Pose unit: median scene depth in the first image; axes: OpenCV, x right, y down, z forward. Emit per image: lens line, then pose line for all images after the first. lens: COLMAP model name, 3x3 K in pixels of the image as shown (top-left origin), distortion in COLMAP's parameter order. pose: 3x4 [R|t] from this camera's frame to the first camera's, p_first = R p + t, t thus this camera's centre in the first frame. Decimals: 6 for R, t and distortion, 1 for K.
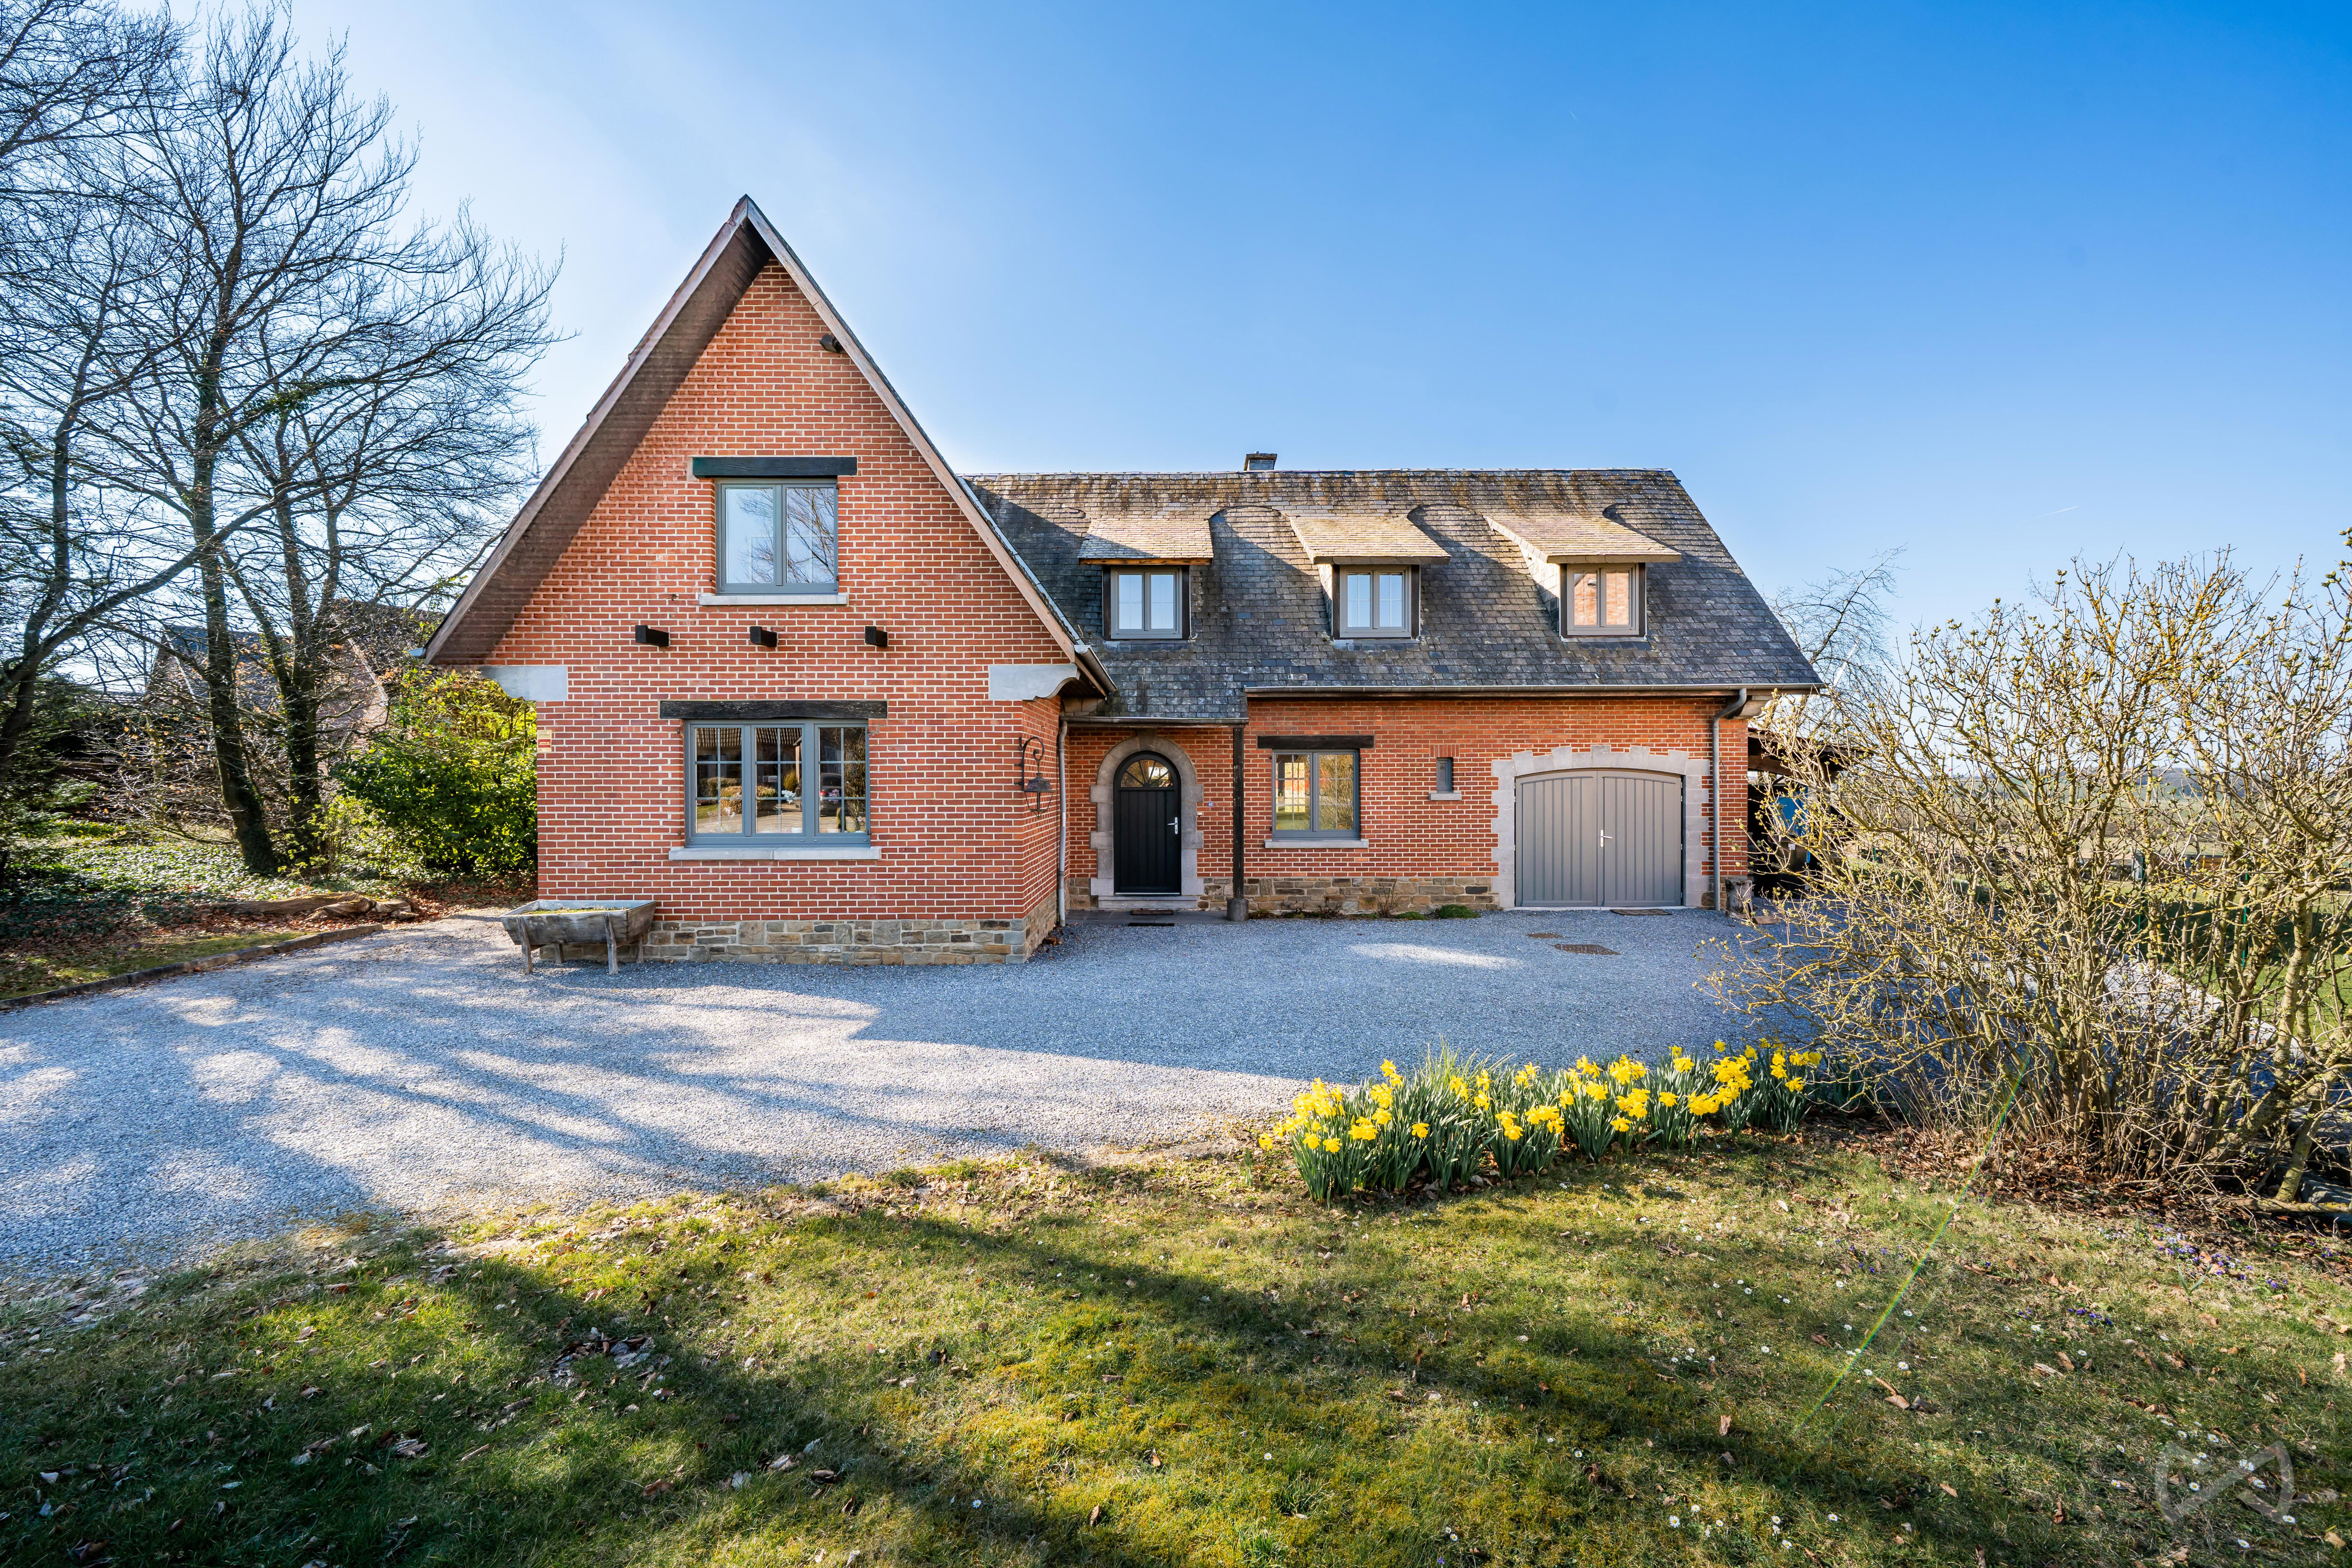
lens RADIAL K [[904.2, 0, 1170.6], [0, 904.2, 781.0], [0, 0, 1]] dist [0.002593, 0.000060]
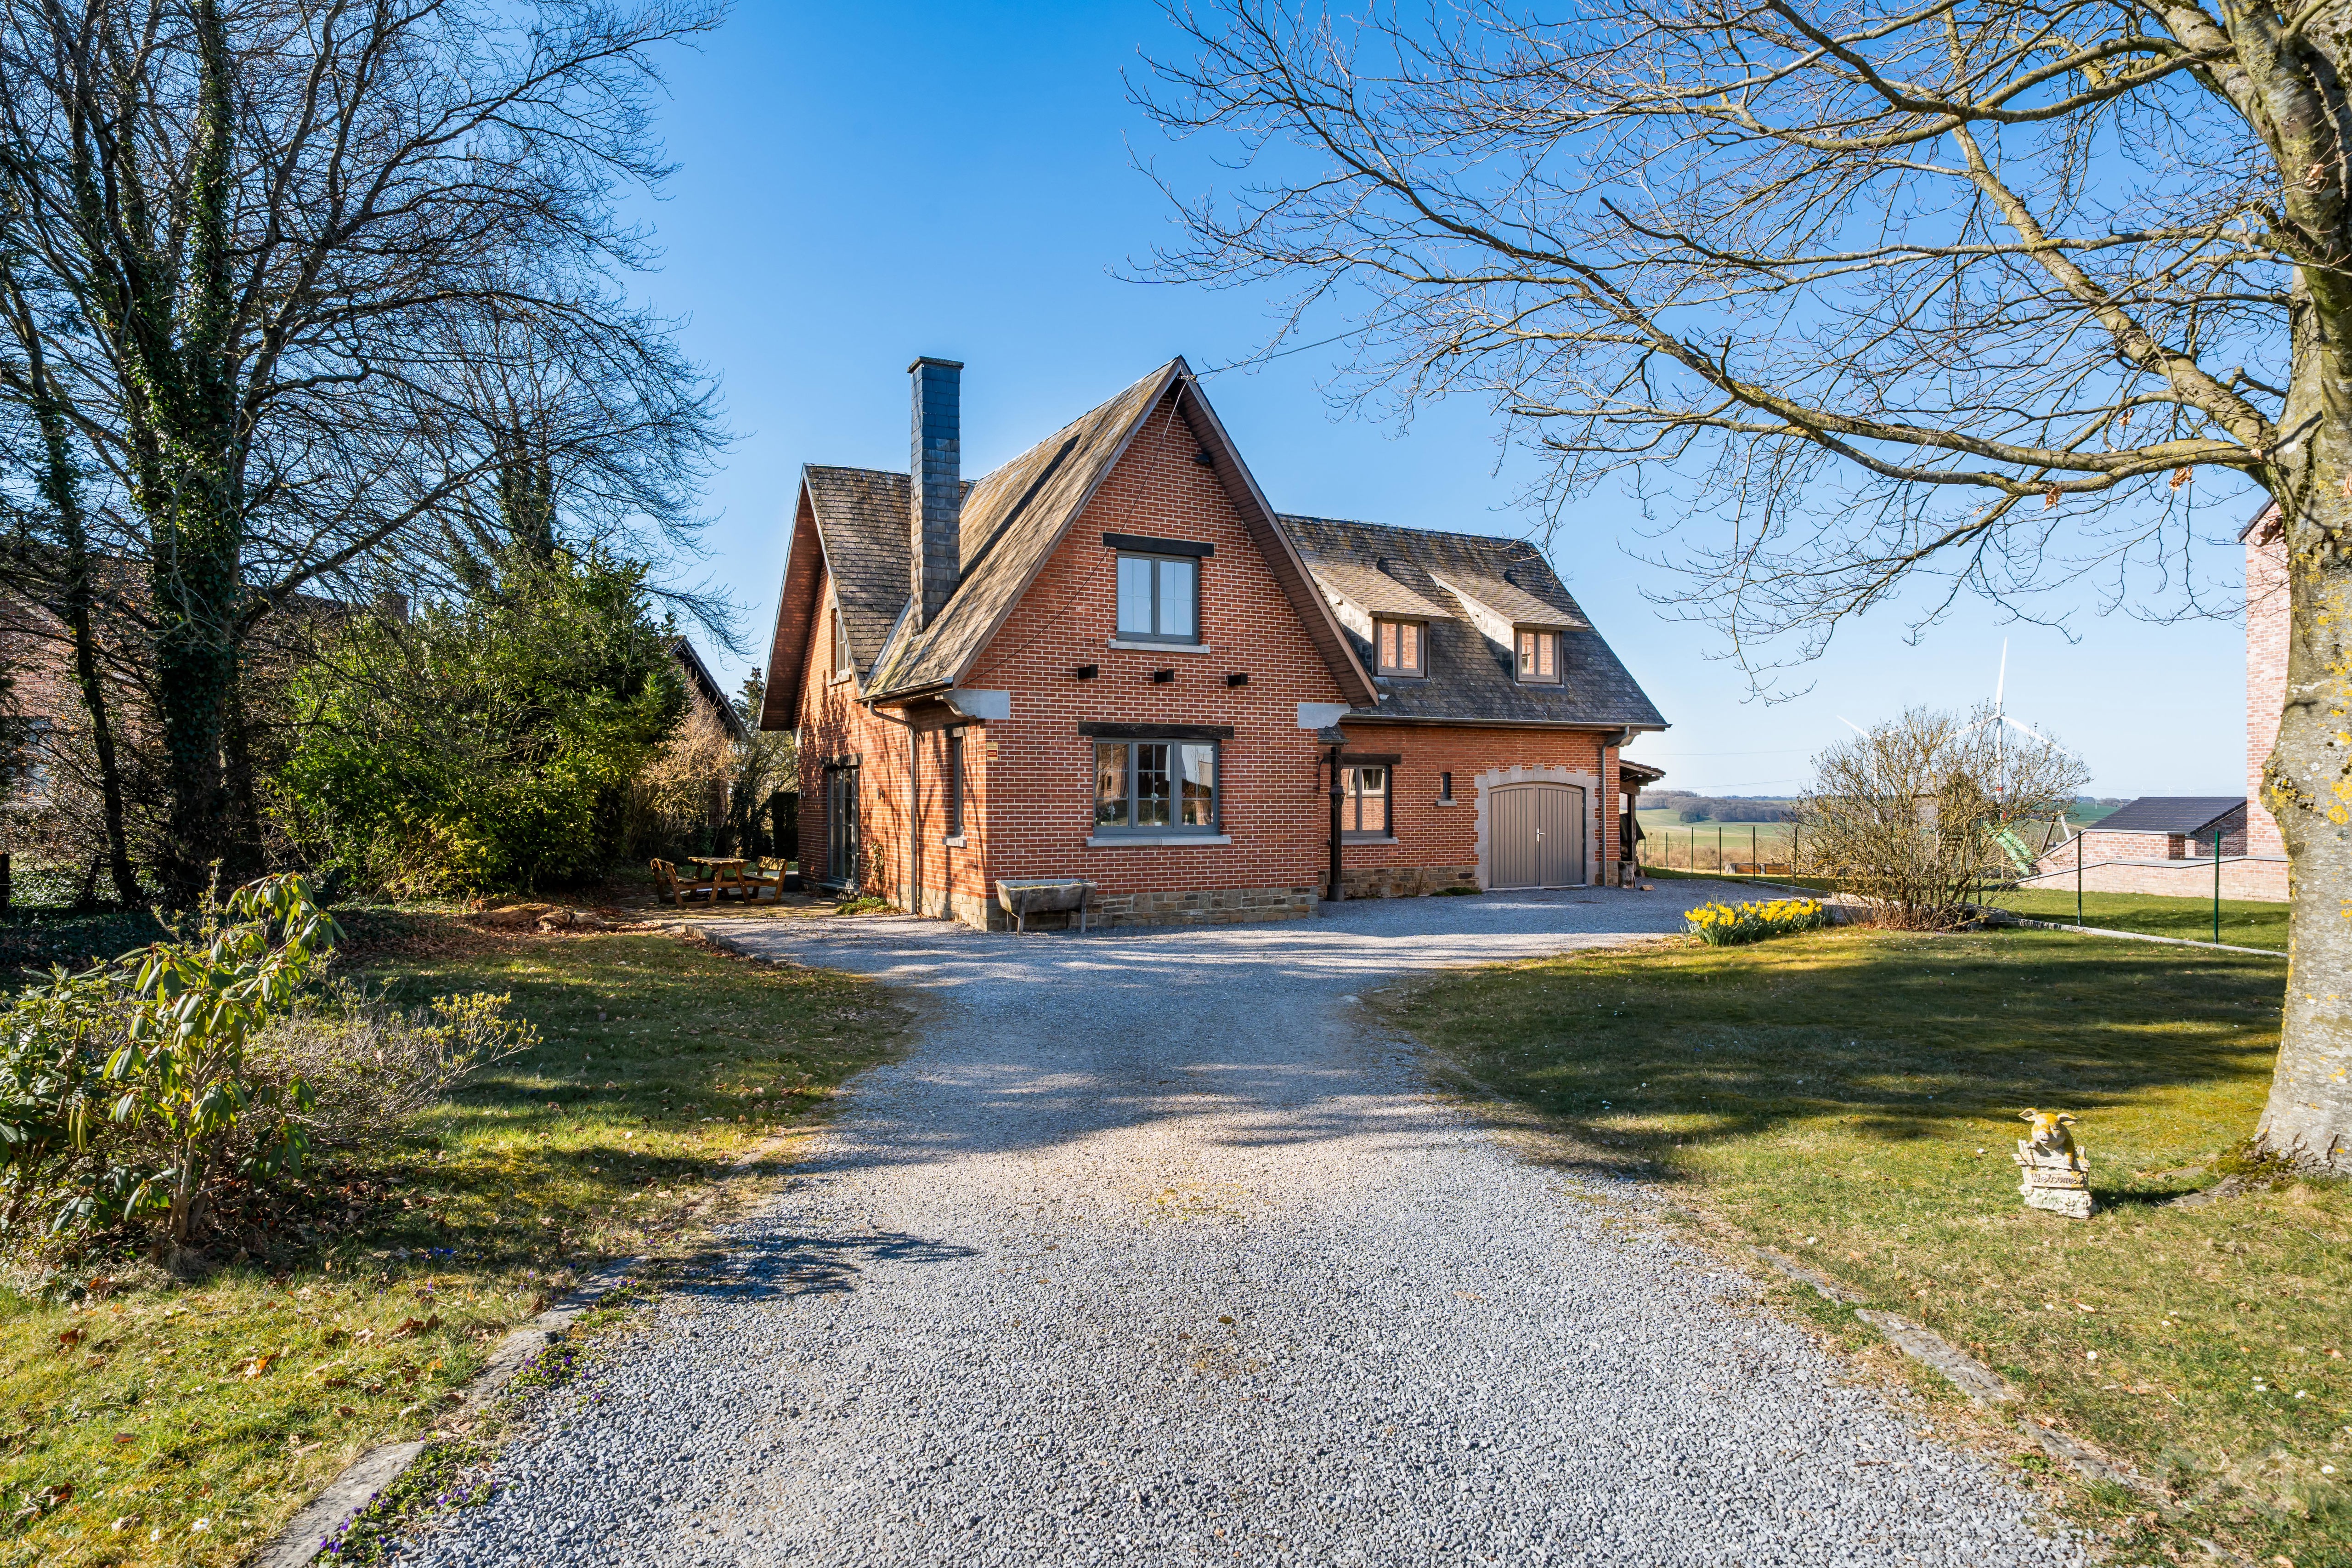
lens RADIAL K [[1422.1, 0, 1174.5], [0, 1422.1, 786.0], [0, 0, 1]] dist [-0.000444, 0.000228]
pose [[0.879028, 0.006953, 0.476719, -0.982261], [0.000061, 0.999892, -0.014696, 0.021920], [-0.476770, 0.012947, 0.878933, -0.573641]]
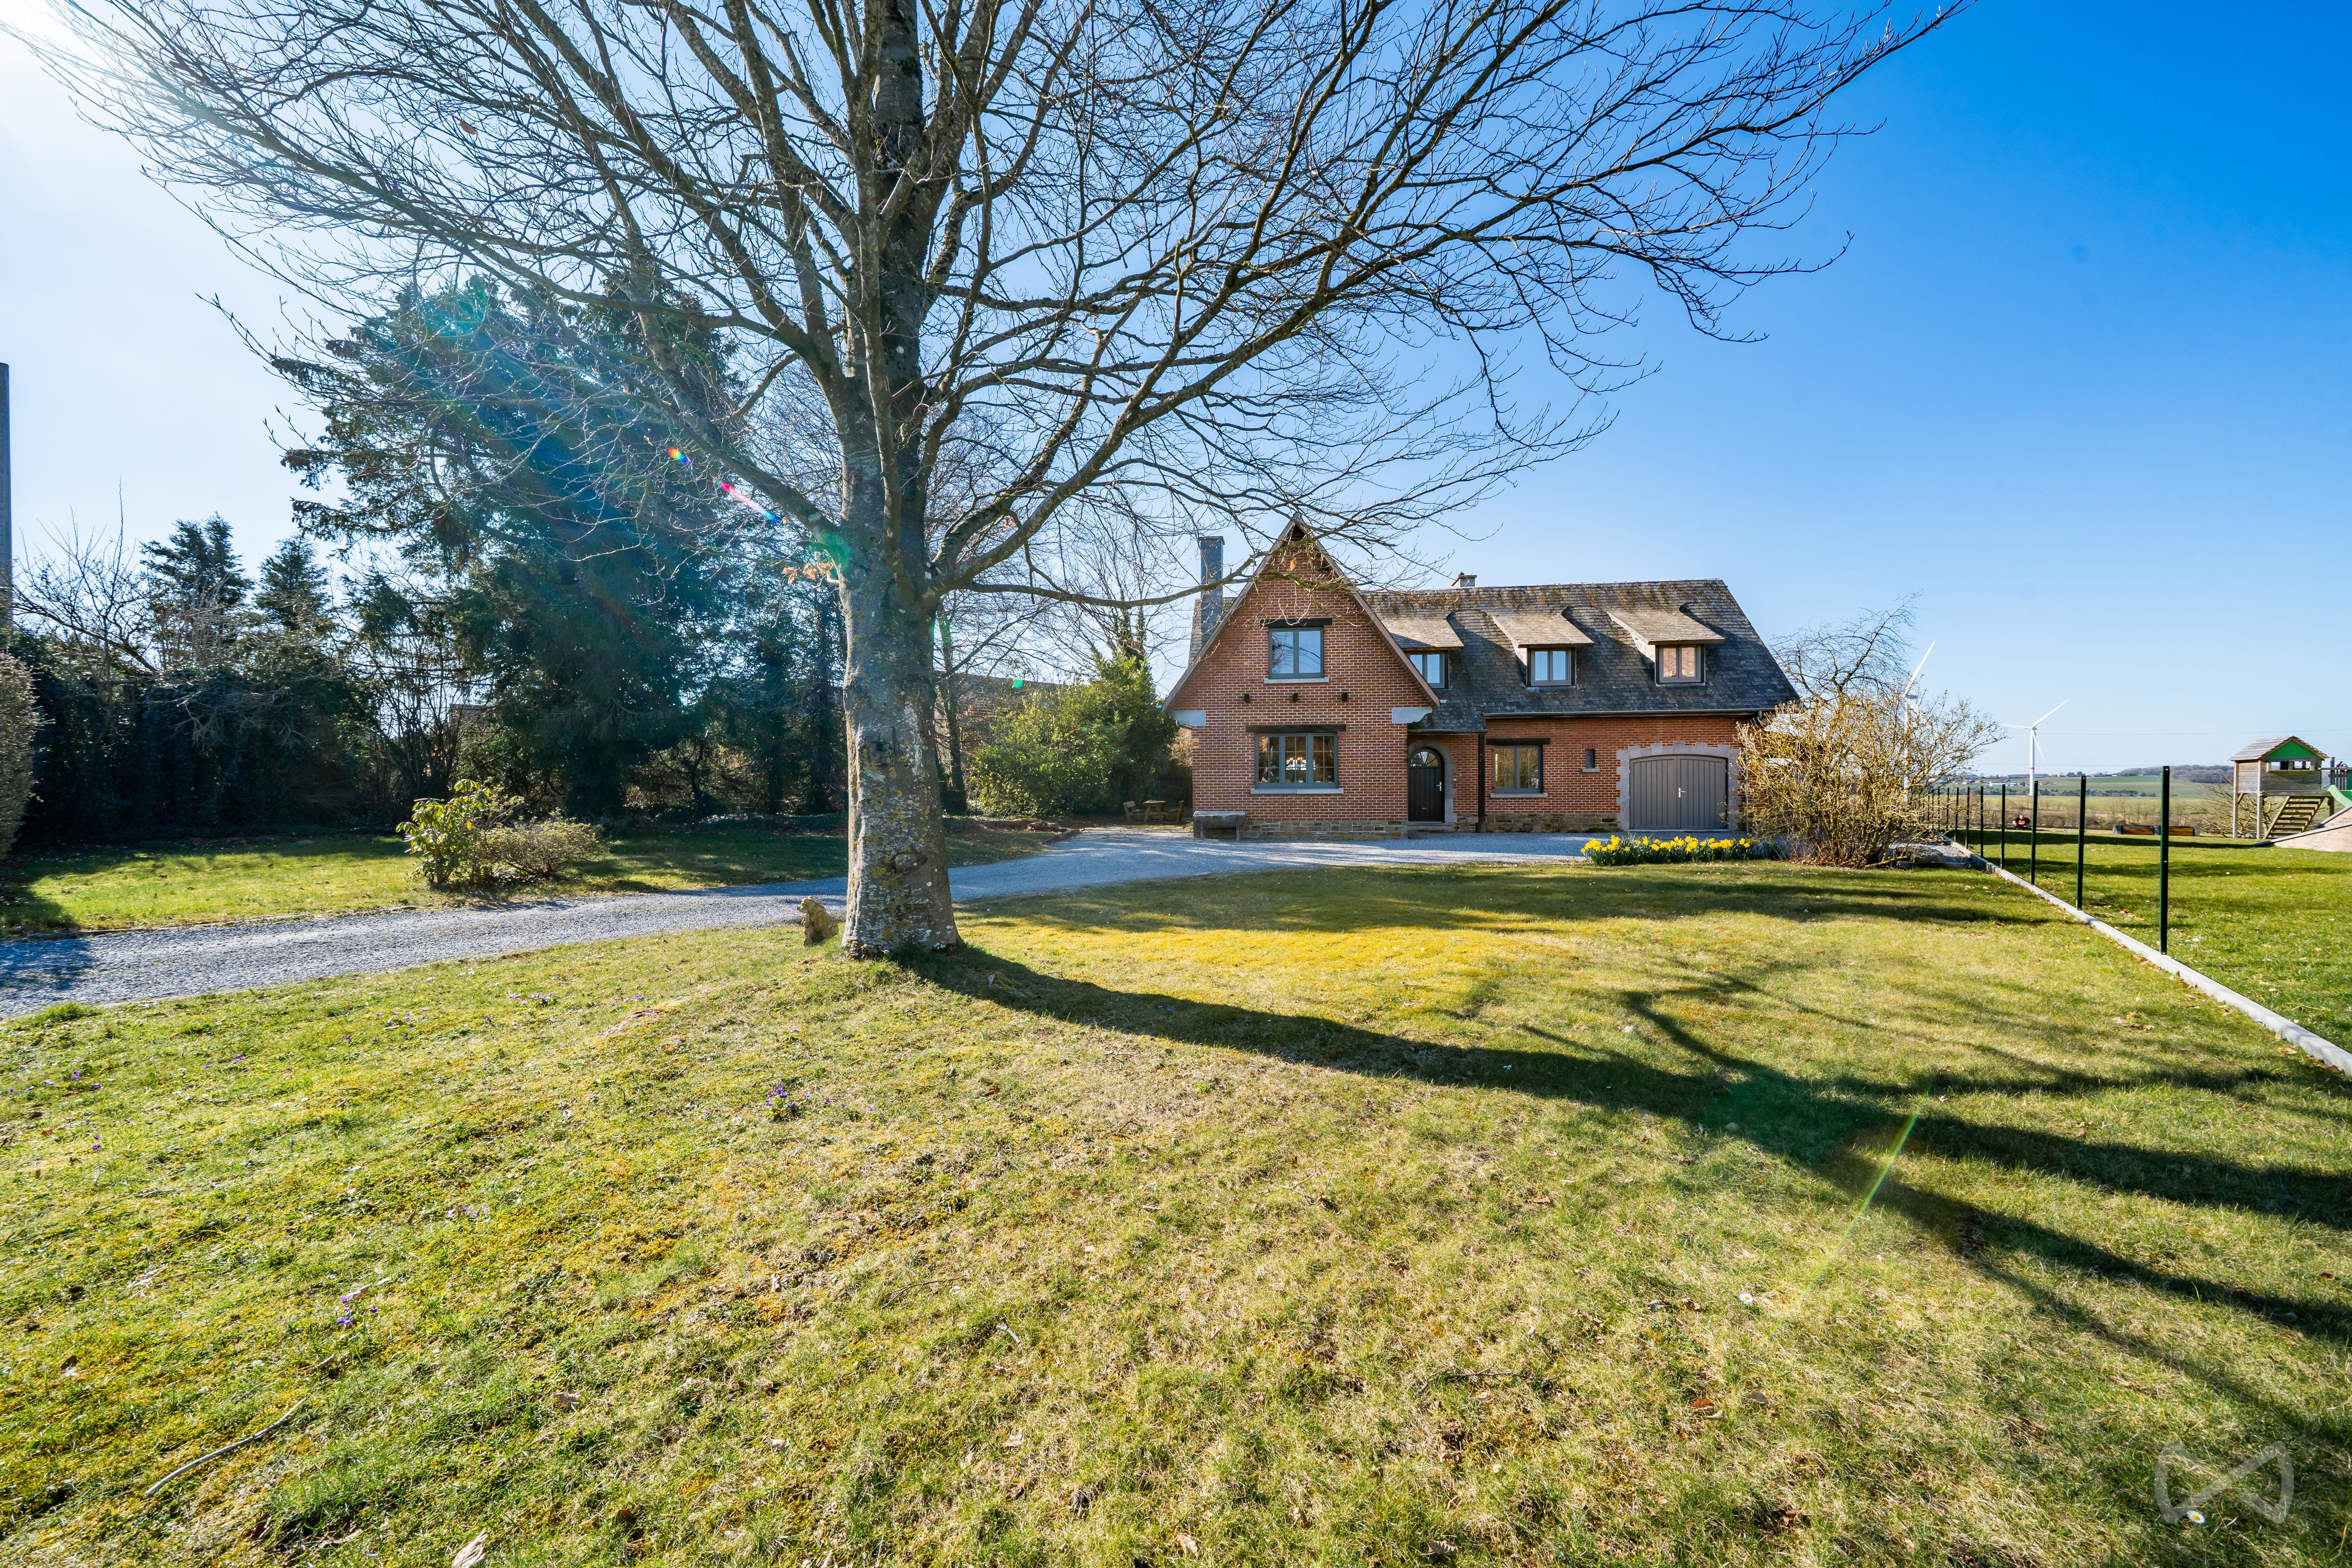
lens RADIAL K [[793.9, 0, 1174.3], [0, 793.9, 786.7], [0, 0, 1]] dist [-0.001571, -0.000293]
pose [[0.993092, -0.003378, -0.117289, -0.357542], [0.003858, 0.999985, 0.003866, 0.042014], [0.117274, -0.004291, 0.993090, -0.729128]]
